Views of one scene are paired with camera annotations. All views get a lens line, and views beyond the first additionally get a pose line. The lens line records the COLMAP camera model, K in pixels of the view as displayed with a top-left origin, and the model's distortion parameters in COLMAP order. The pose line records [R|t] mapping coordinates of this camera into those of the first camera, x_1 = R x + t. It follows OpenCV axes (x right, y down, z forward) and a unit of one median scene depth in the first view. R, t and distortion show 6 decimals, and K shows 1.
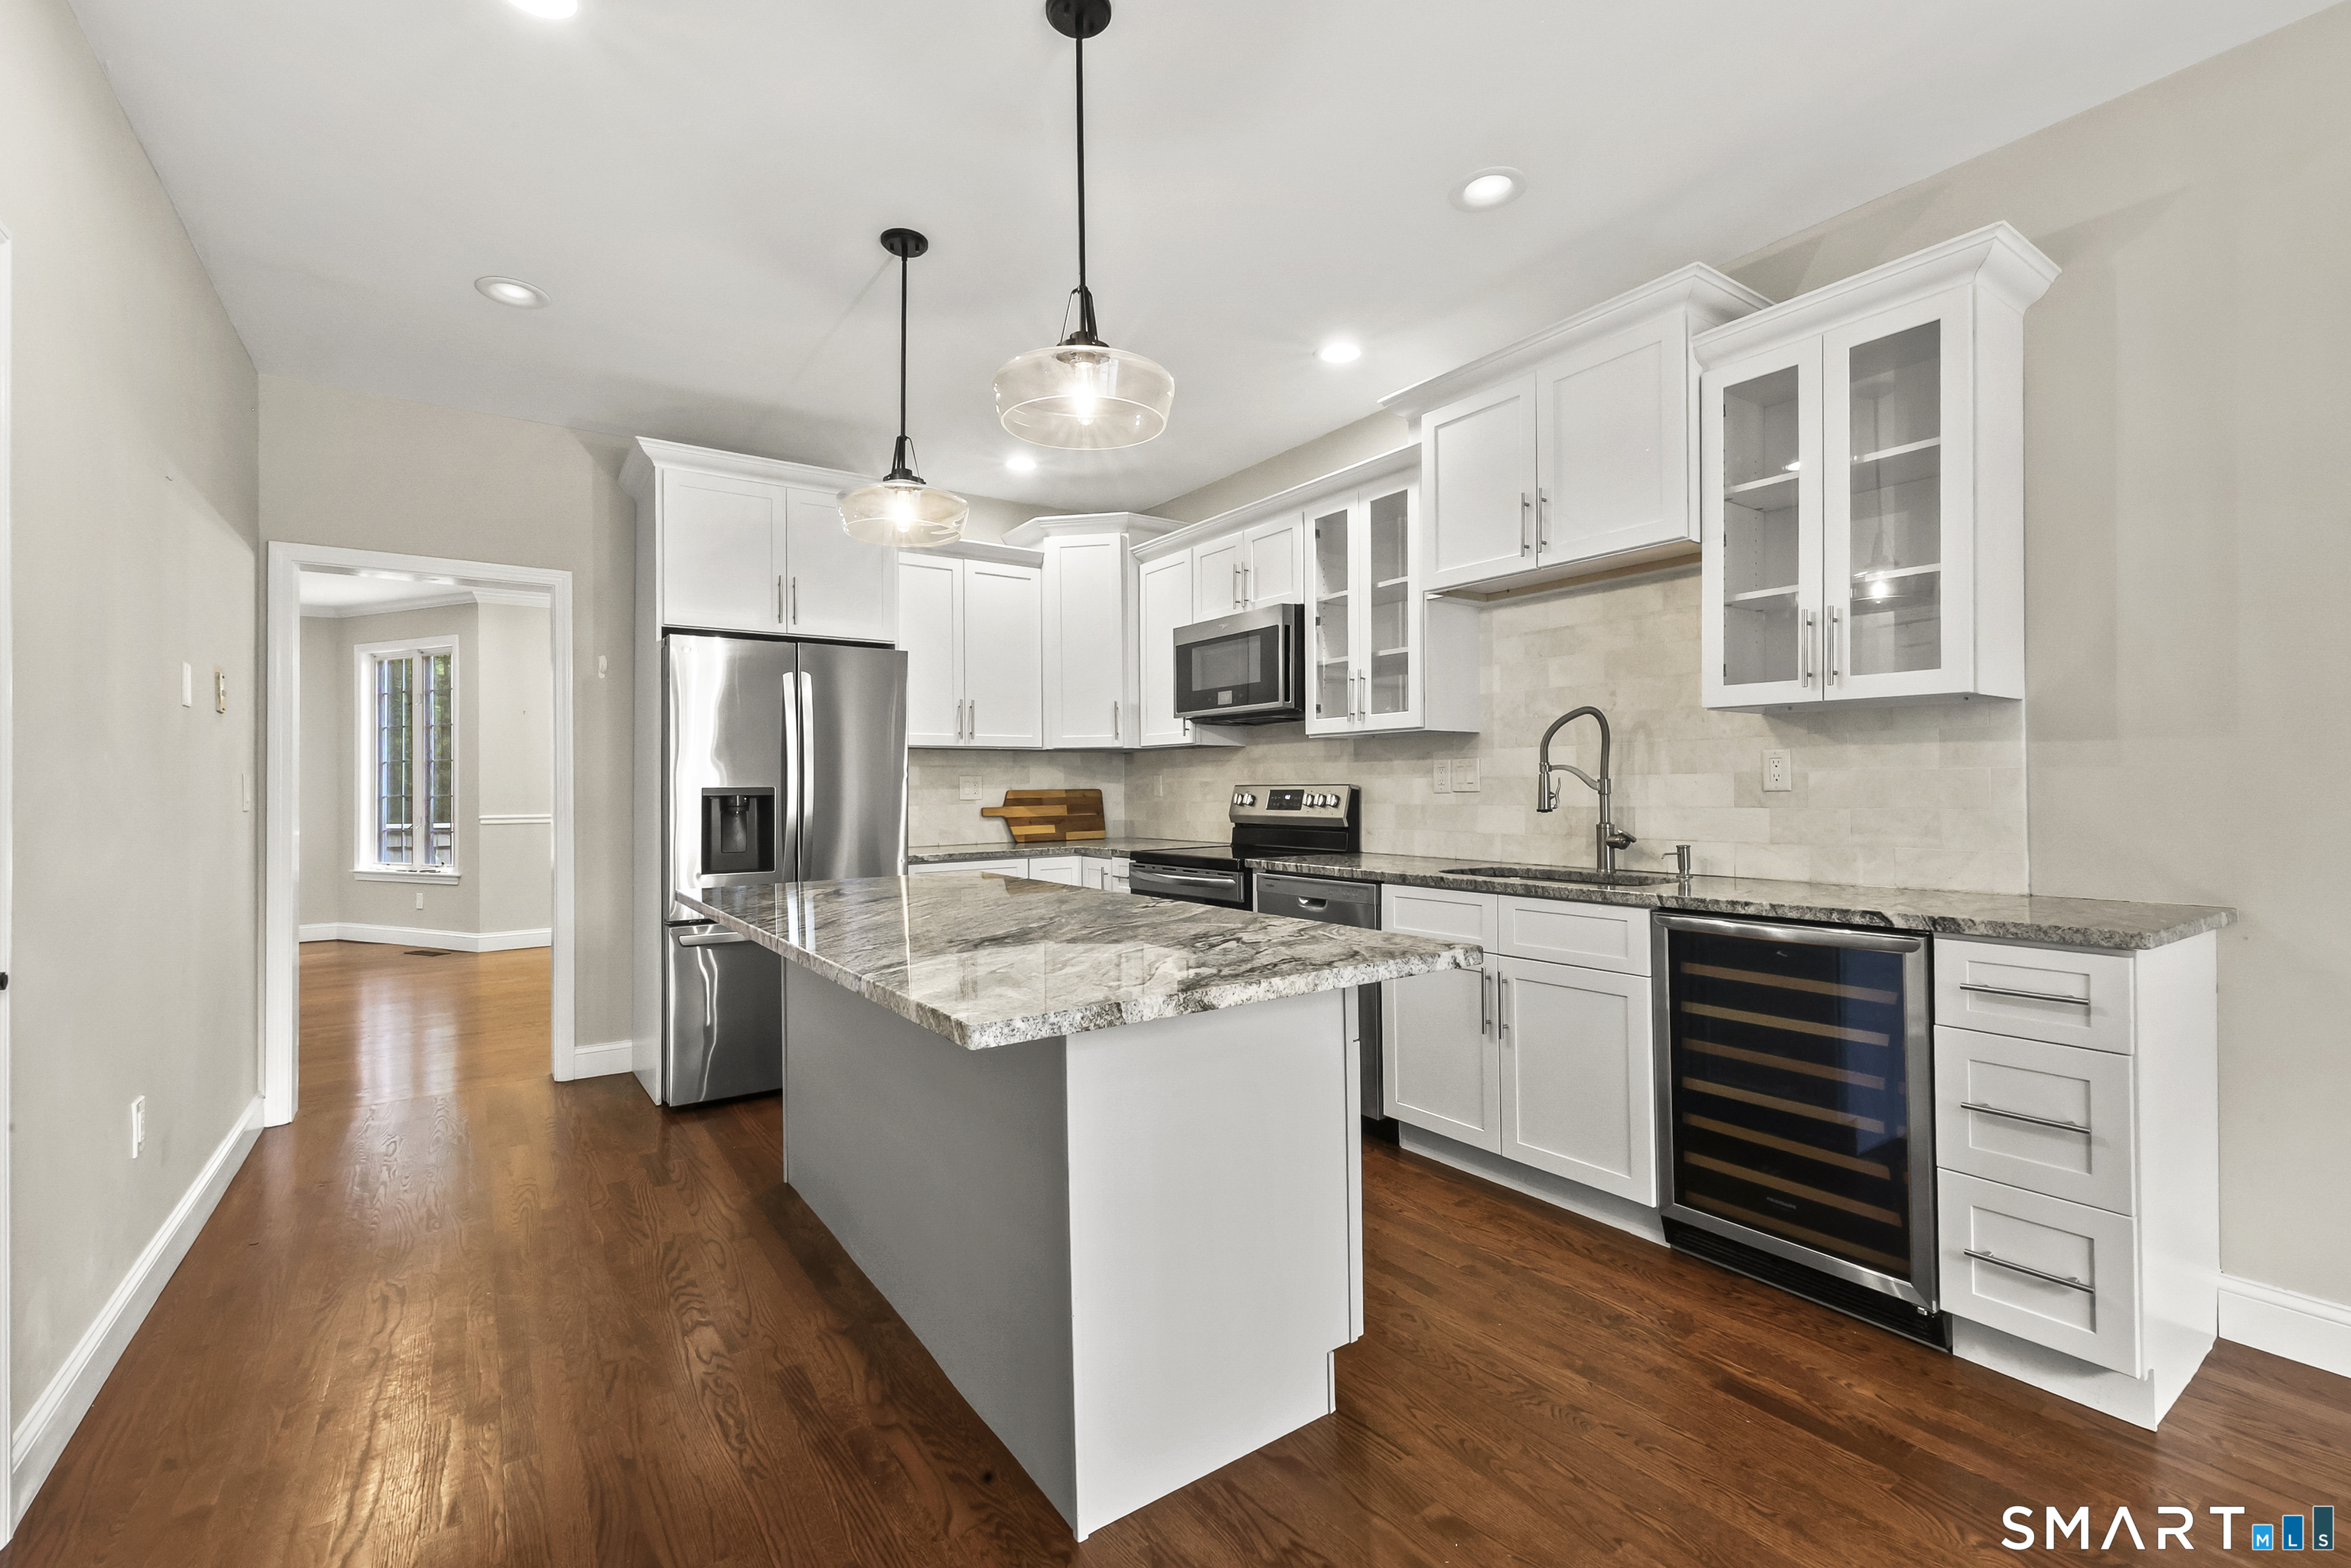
lens RADIAL K [[996.5, 0, 1176.6], [0, 996.5, 786.6], [0, 0, 1]] dist [0.003807, -0.000006]
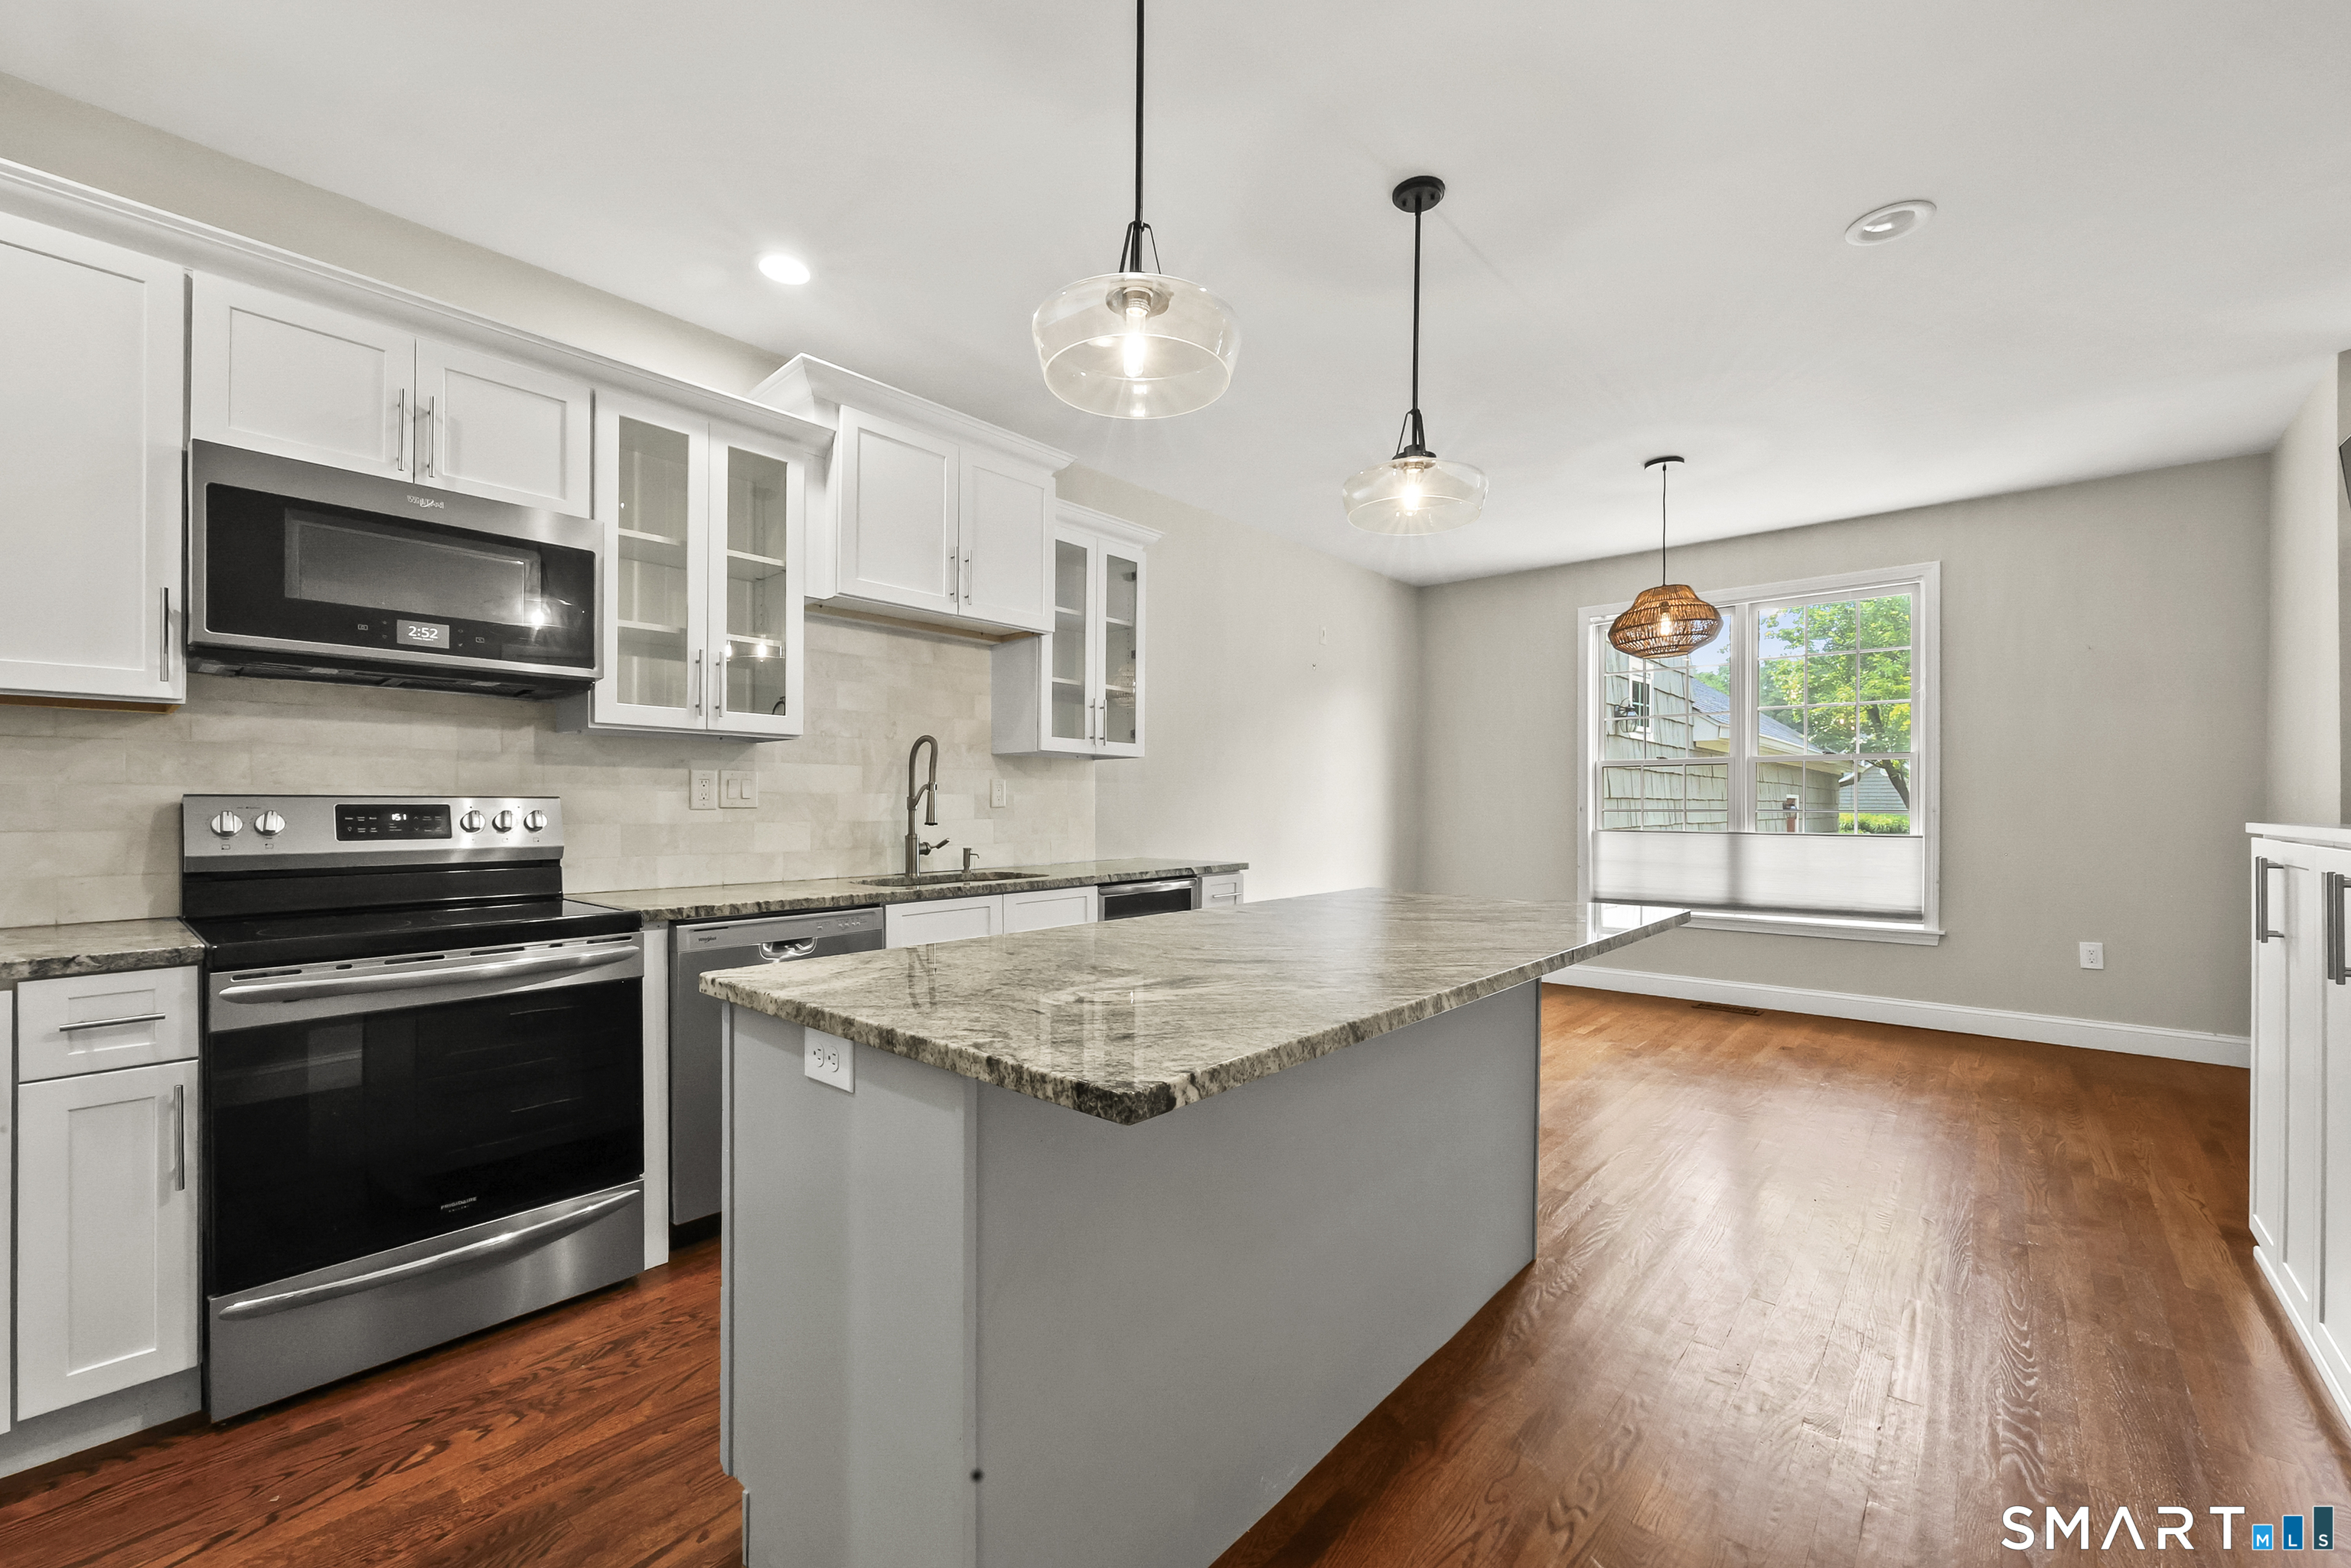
lens RADIAL K [[971.7, 0, 1164.0], [0, 971.7, 803.1], [0, 0, 1]] dist [0.003673, -0.001018]
pose [[-0.242419, 0.006677, 0.970149, -0.658395], [-0.000906, 0.999974, -0.007109, 0.006901], [-0.970171, -0.002602, -0.242407, 0.862161]]
